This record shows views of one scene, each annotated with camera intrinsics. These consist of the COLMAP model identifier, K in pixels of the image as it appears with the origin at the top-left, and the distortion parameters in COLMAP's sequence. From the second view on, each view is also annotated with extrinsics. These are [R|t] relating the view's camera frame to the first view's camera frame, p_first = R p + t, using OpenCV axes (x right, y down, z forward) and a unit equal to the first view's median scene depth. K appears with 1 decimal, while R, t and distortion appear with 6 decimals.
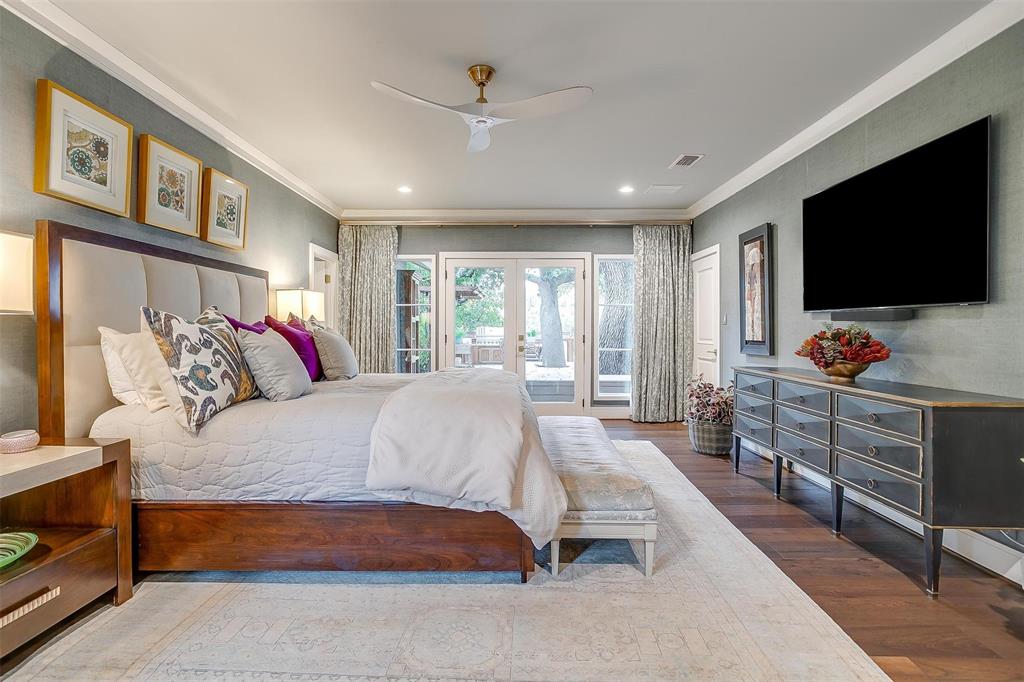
lens RADIAL K [[513.6, 0, 513.3], [0, 513.6, 332.0], [0, 0, 1]] dist [-0.044261, 0.023738]
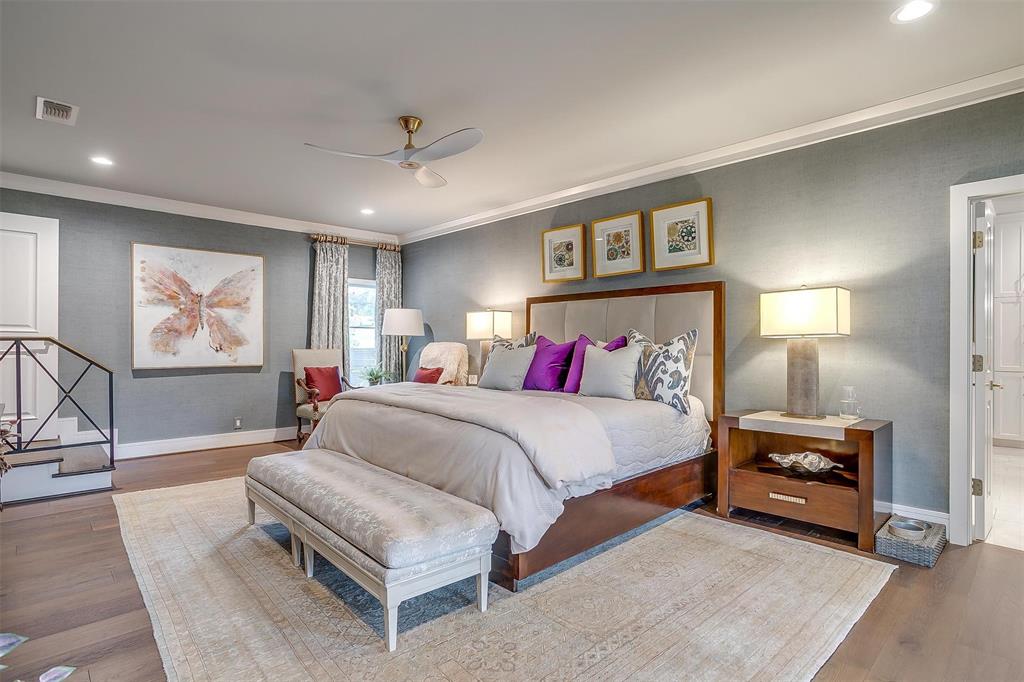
lens RADIAL K [[520.9, 0, 511.8], [0, 520.9, 346.8], [0, 0, 1]] dist [-0.038861, 0.013374]
pose [[-0.724401, -0.003555, -0.689369, 0.516162], [-0.010721, 0.999924, 0.006108, -0.007434], [0.689295, 0.011815, -0.724384, 1.803161]]
